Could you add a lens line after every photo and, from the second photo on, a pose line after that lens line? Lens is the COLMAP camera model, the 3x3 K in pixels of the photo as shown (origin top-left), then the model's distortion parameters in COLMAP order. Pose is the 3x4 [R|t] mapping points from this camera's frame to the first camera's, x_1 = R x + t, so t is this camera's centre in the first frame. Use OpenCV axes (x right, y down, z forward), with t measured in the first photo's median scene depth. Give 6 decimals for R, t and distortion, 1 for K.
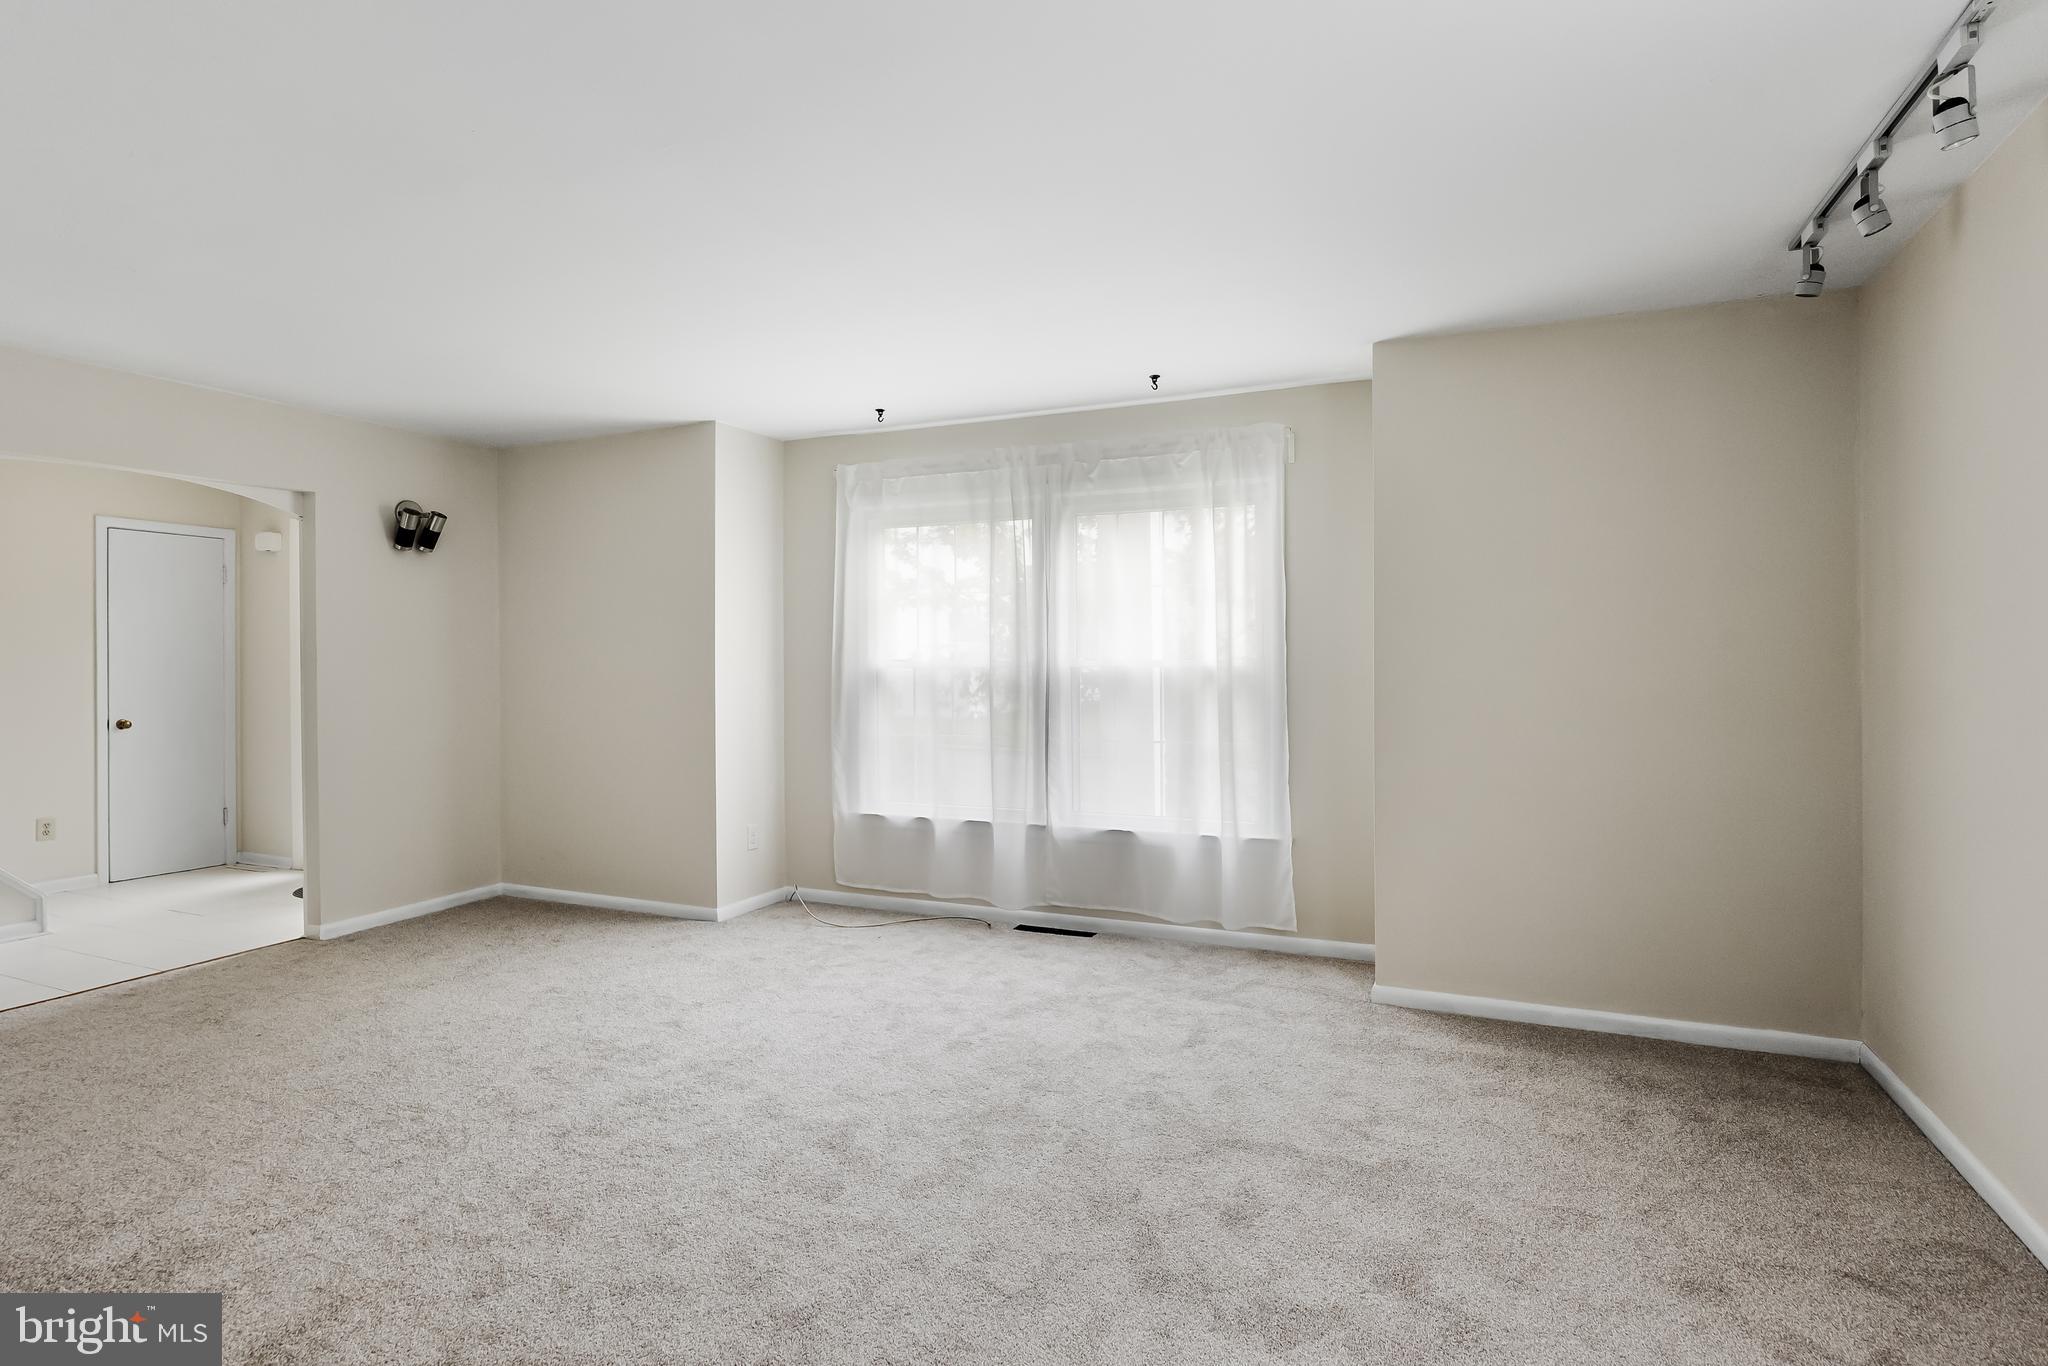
lens RADIAL K [[1065.9, 0, 1024.2], [0, 1065.9, 641.1], [0, 0, 1]] dist [0.001158, 0.000070]
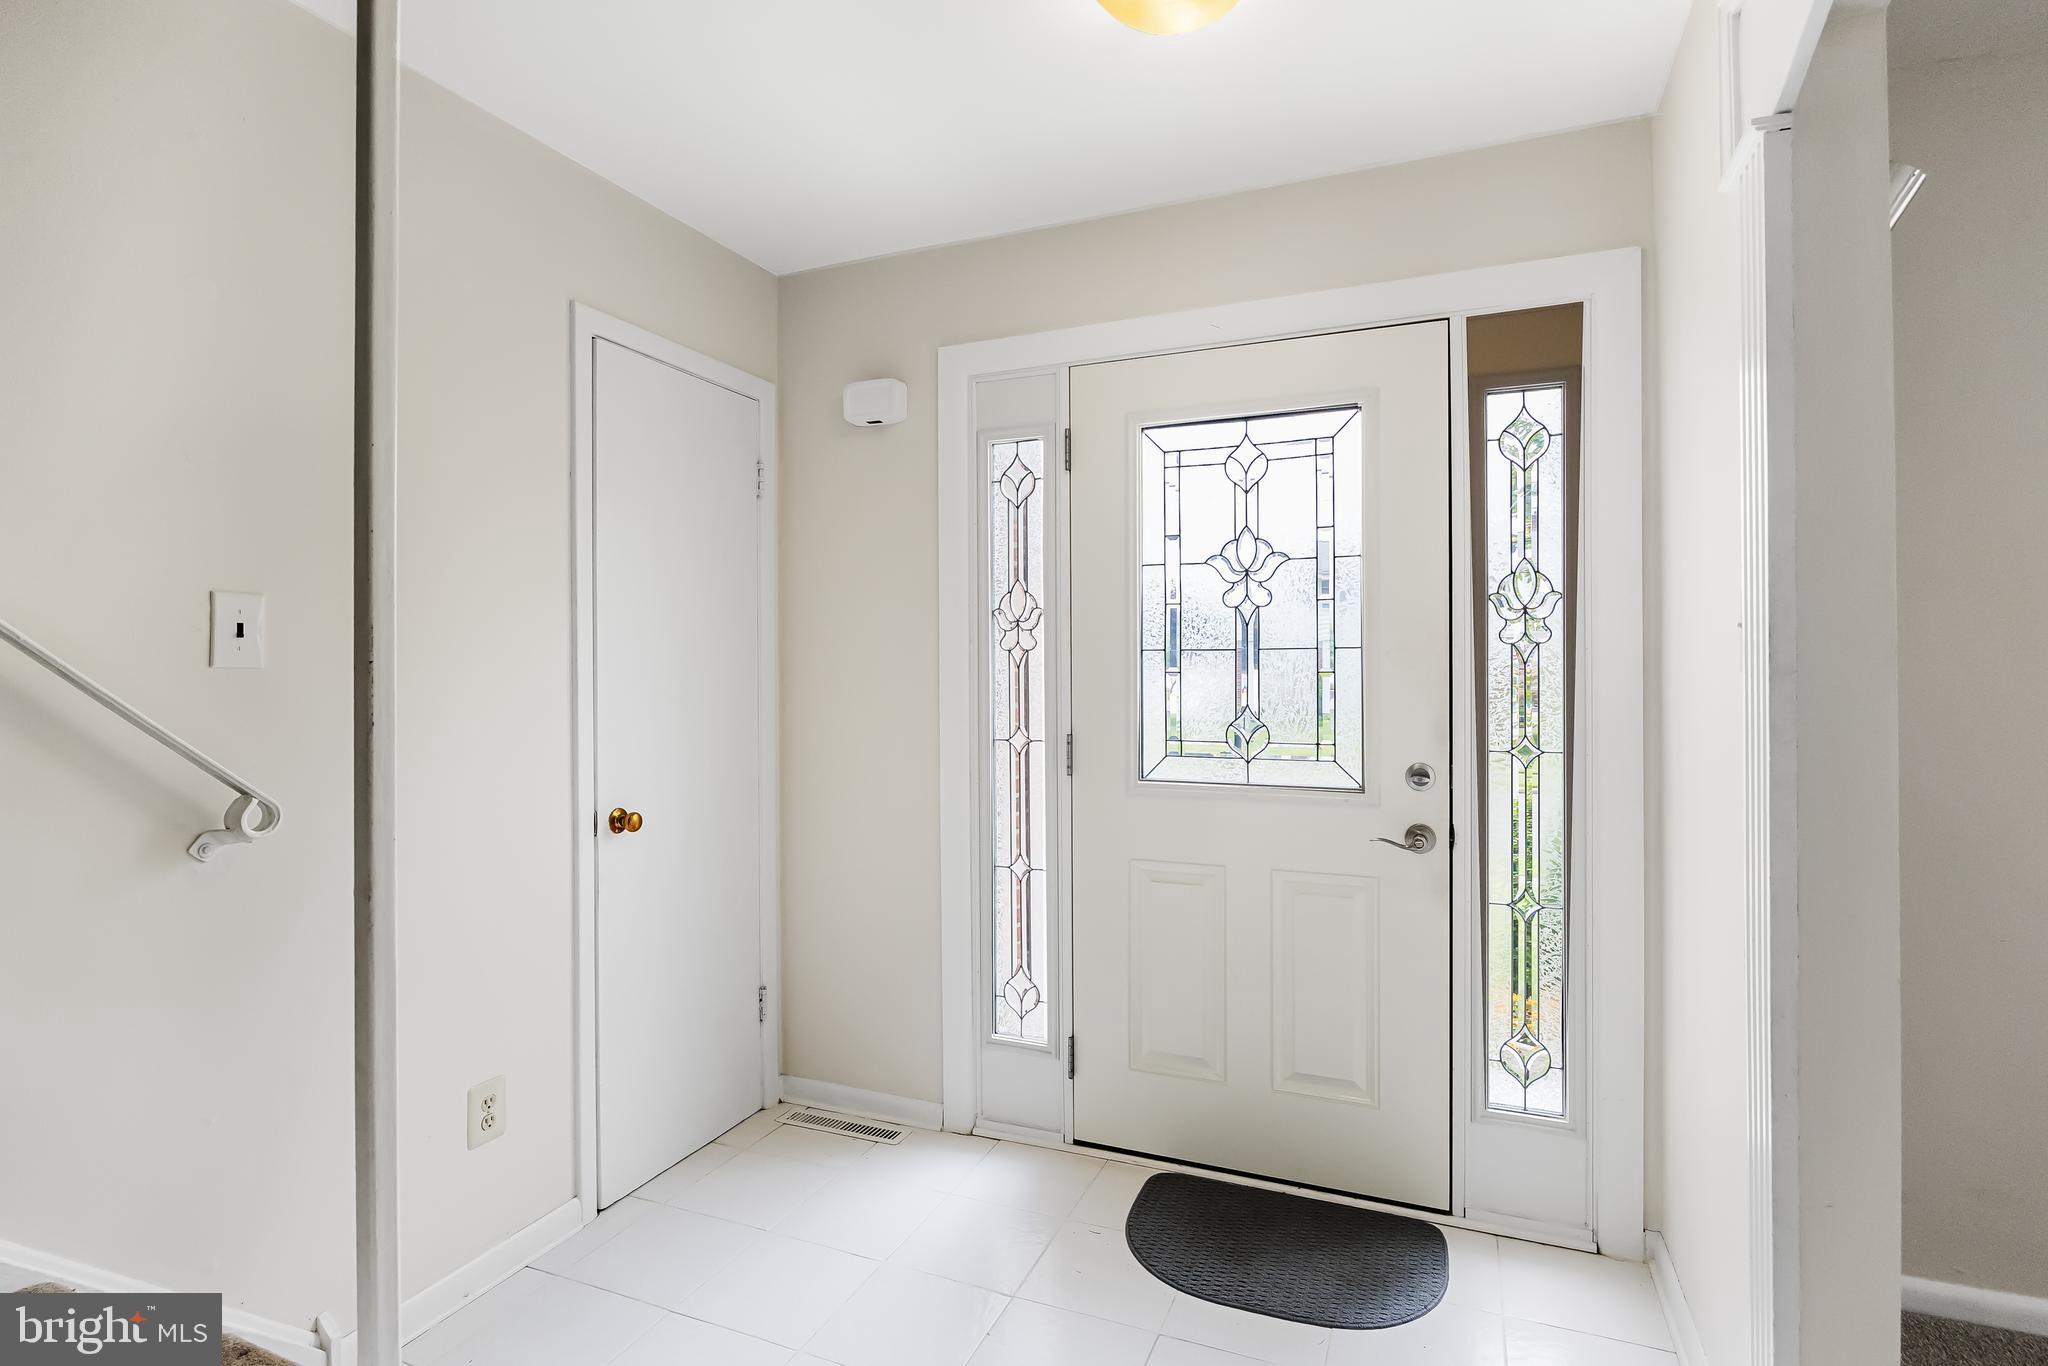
lens RADIAL K [[999.1, 0, 1010.6], [0, 999.1, 651.4], [0, 0, 1]] dist [0.000239, 0.000003]
pose [[0.999383, 0.000007, 0.035114, -0.711014], [-0.000240, 0.999978, 0.006632, 0.010332], [-0.035113, -0.006636, 0.999361, 0.612907]]
